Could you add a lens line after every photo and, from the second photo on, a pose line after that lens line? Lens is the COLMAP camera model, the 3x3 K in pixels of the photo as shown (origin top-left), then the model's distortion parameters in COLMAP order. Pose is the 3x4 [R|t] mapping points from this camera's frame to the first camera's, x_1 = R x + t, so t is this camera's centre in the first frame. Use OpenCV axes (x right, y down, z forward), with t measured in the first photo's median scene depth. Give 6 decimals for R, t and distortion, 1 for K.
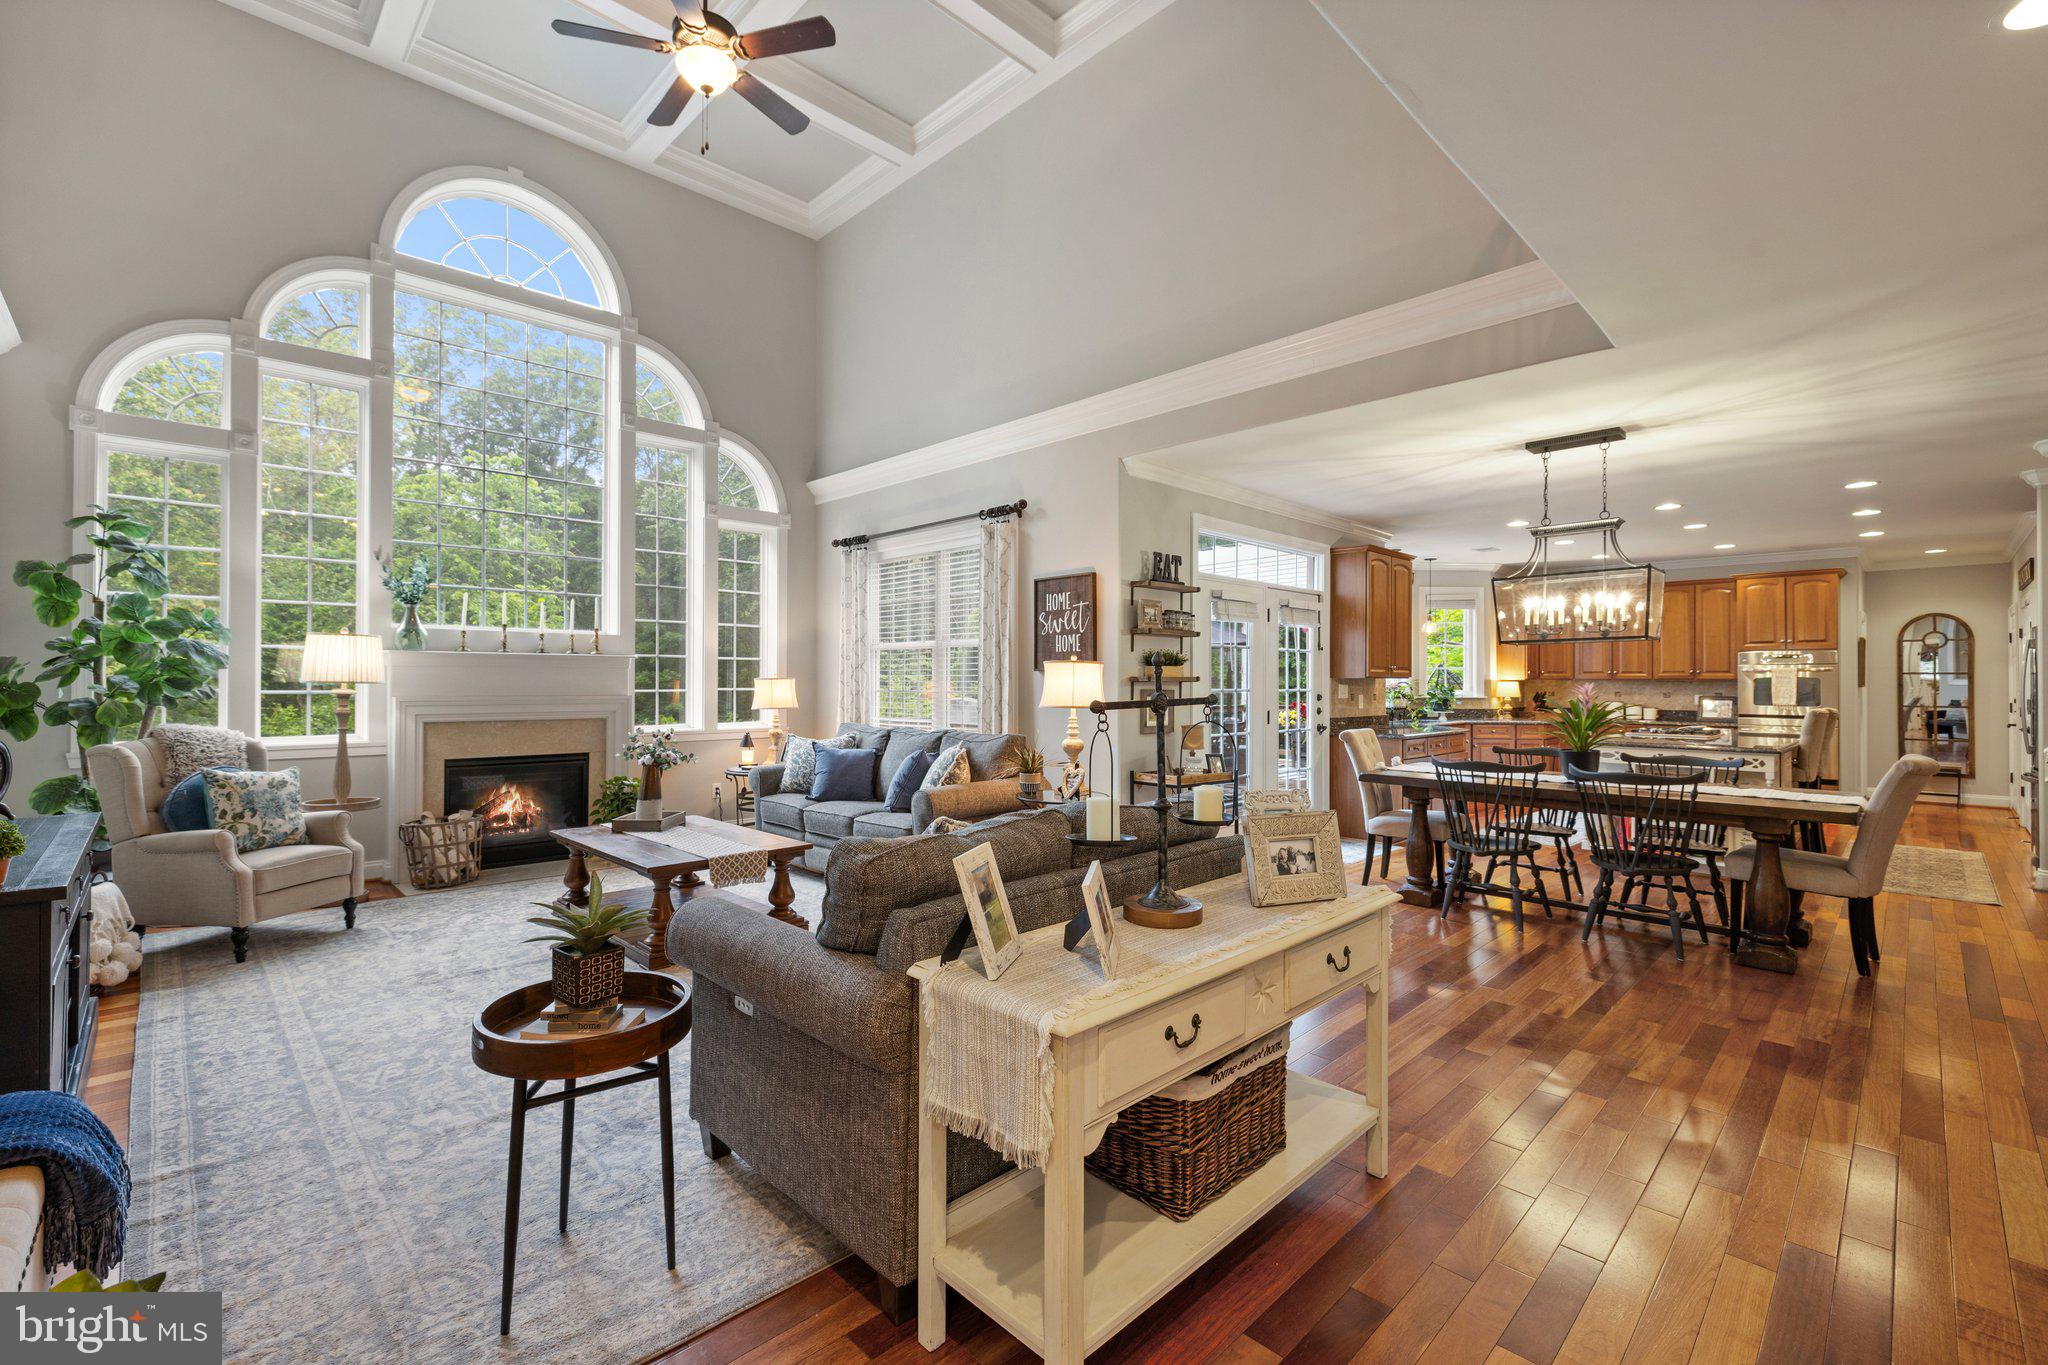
lens RADIAL K [[867.4, 0, 992.8], [0, 867.4, 674.4], [0, 0, 1]] dist [-0.001878, 0.000655]
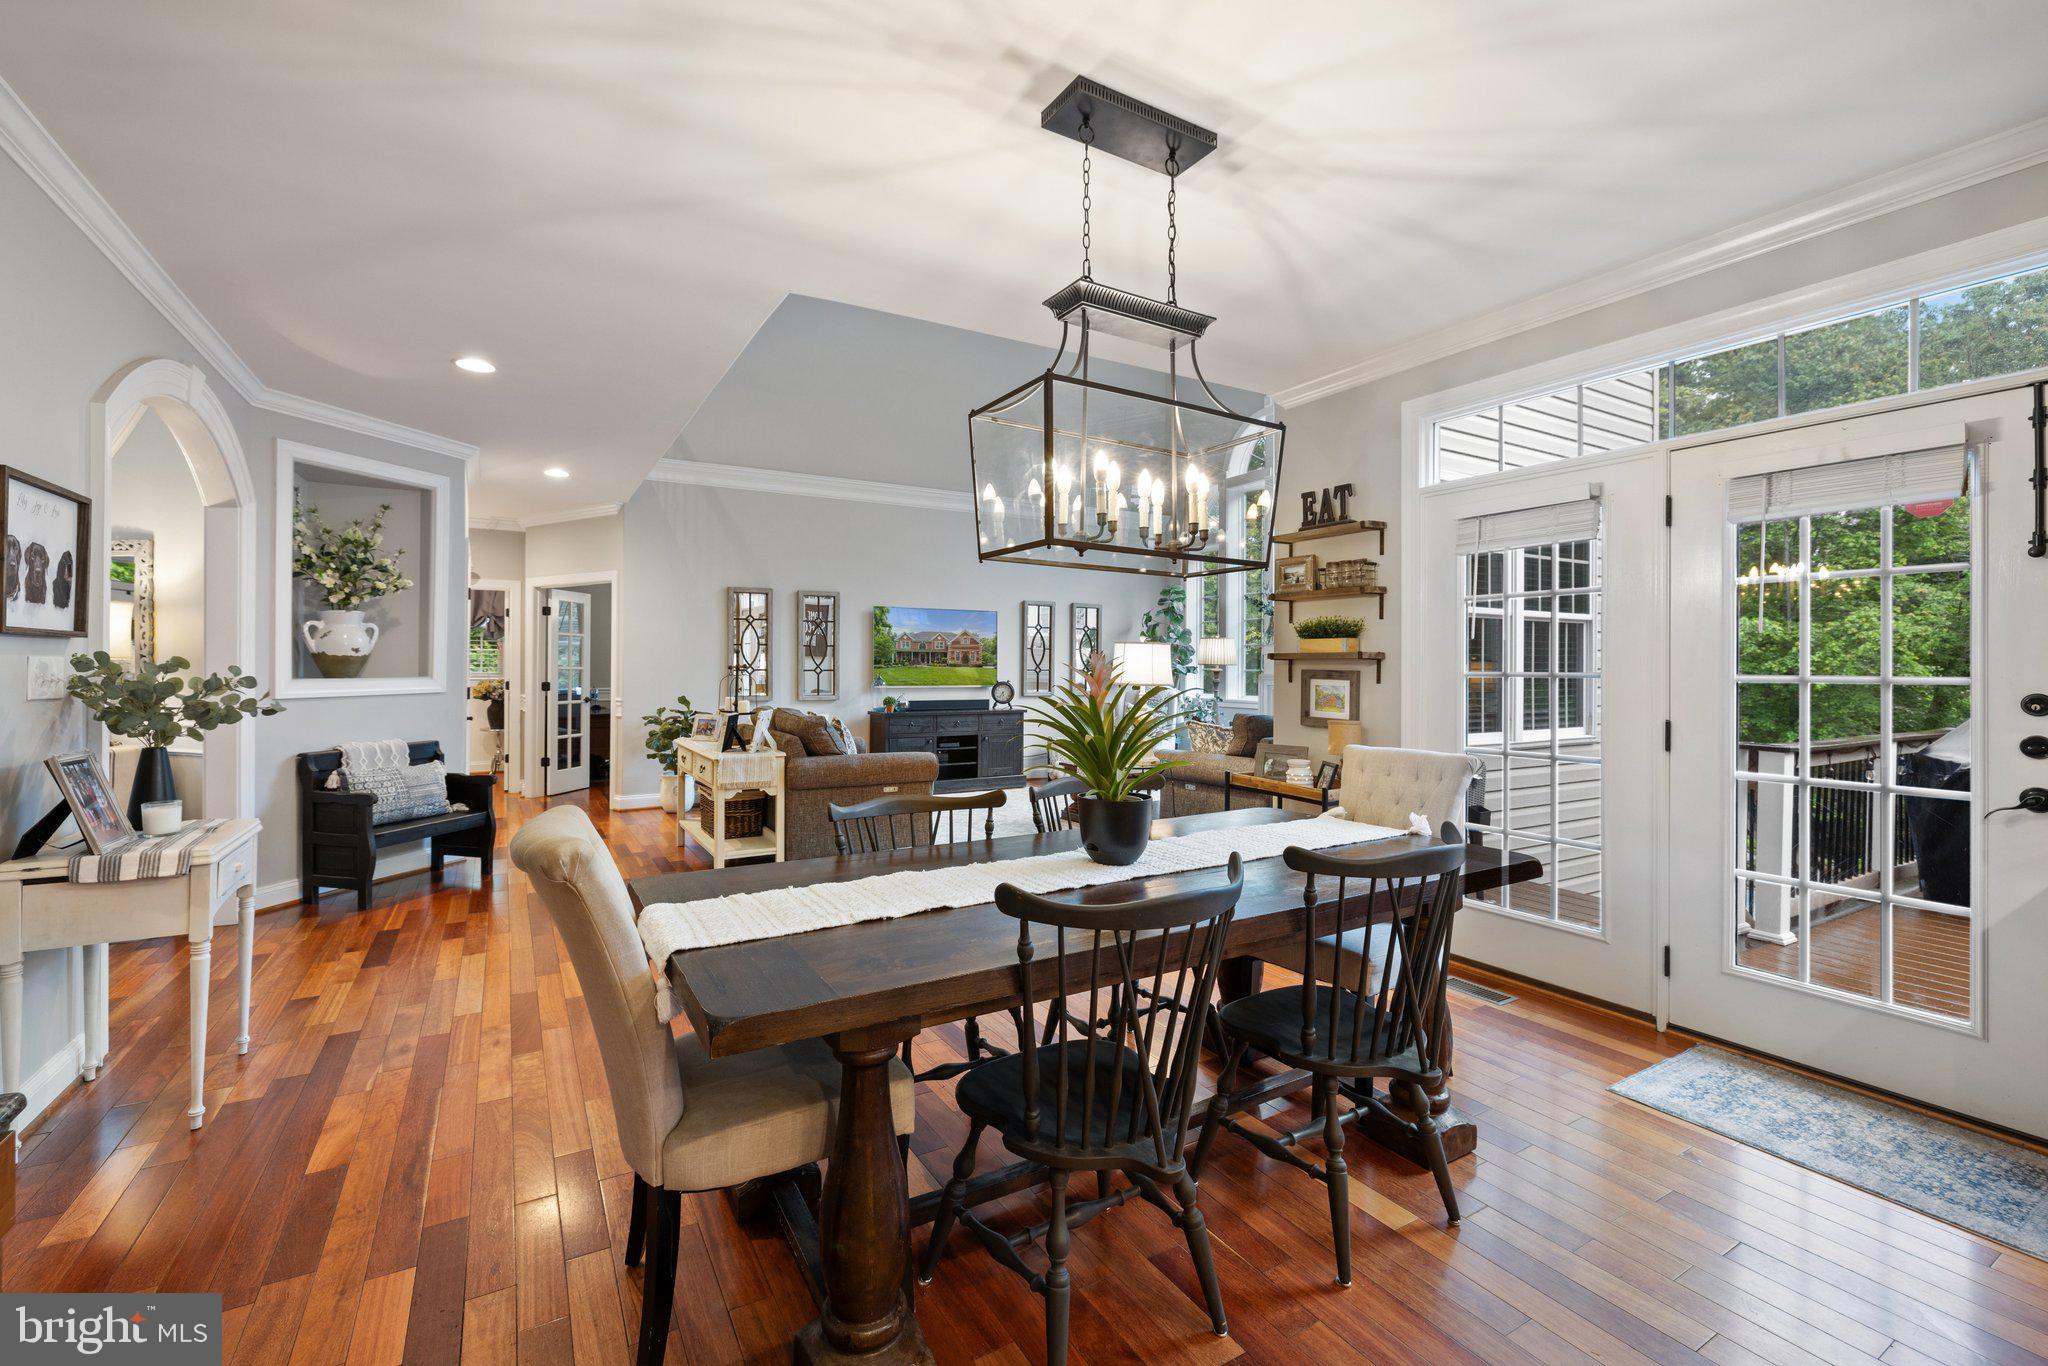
lens RADIAL K [[867.4, 0, 1022.2], [0, 867.4, 663.6], [0, 0, 1]] dist [-0.001878, 0.000655]
pose [[-0.214285, -0.006399, -0.976750, 0.923828], [0.002510, 0.999972, -0.007102, 0.015595], [0.976768, -0.003974, -0.214263, 0.846704]]
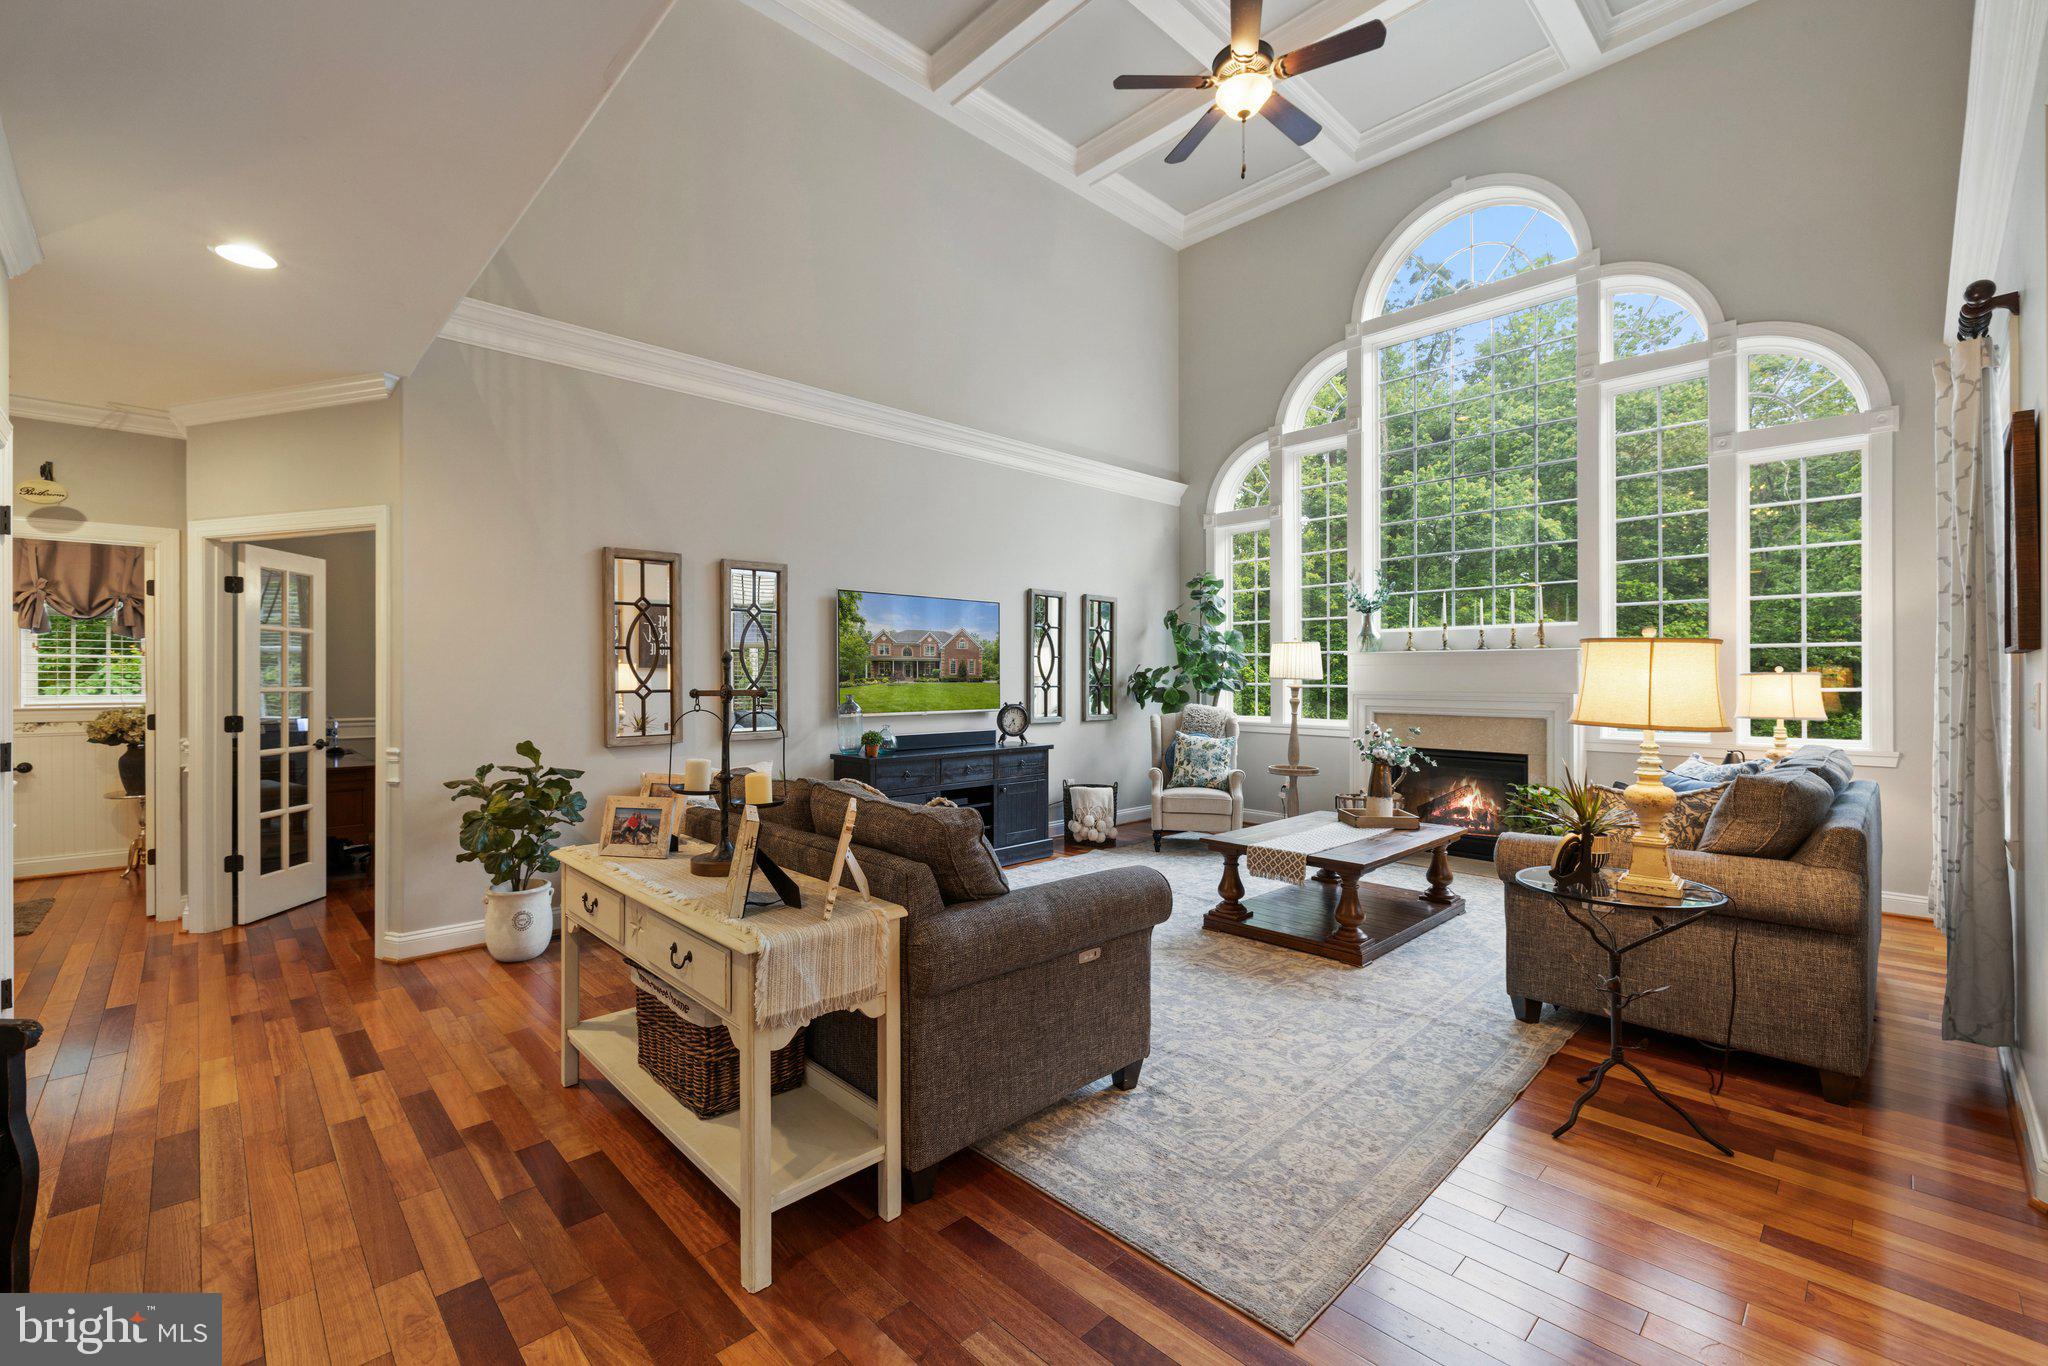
lens RADIAL K [[867.4, 0, 1005.4], [0, 867.4, 675.2], [0, 0, 1]] dist [-0.001878, 0.000655]
pose [[0.002933, -0.003456, -0.999990, 0.484941], [0.006494, 0.999973, -0.003437, 0.004930], [0.999975, -0.006484, 0.002955, 0.471707]]
